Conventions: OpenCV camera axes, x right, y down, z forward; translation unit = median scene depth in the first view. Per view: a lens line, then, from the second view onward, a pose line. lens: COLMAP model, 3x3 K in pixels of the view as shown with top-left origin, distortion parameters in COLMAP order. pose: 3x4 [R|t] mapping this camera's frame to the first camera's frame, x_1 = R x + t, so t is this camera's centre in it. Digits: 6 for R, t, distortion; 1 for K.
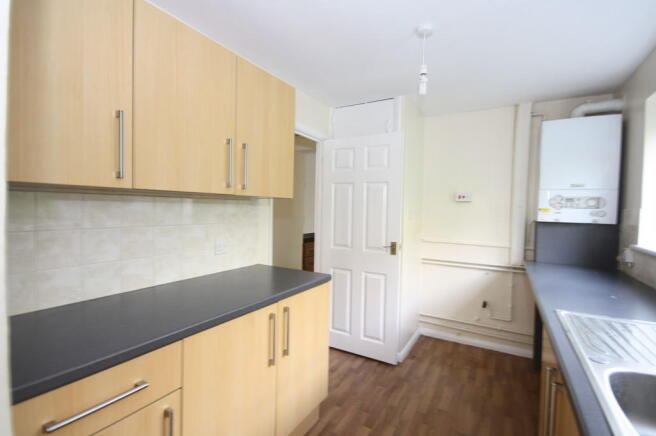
lens RADIAL K [[306.9, 0, 325.1], [0, 306.9, 215.9], [0, 0, 1]] dist [0.001169, -0.000412]
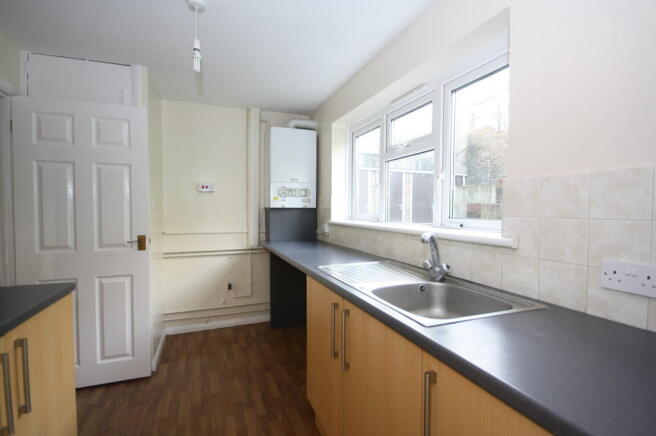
lens RADIAL K [[306.9, 0, 325.1], [0, 306.9, 215.9], [0, 0, 1]] dist [0.001169, -0.000412]
pose [[0.623074, -0.039033, 0.781188, -0.123765], [0.033418, 0.999170, 0.023271, 0.028221], [-0.781449, 0.011606, 0.623862, 0.063236]]
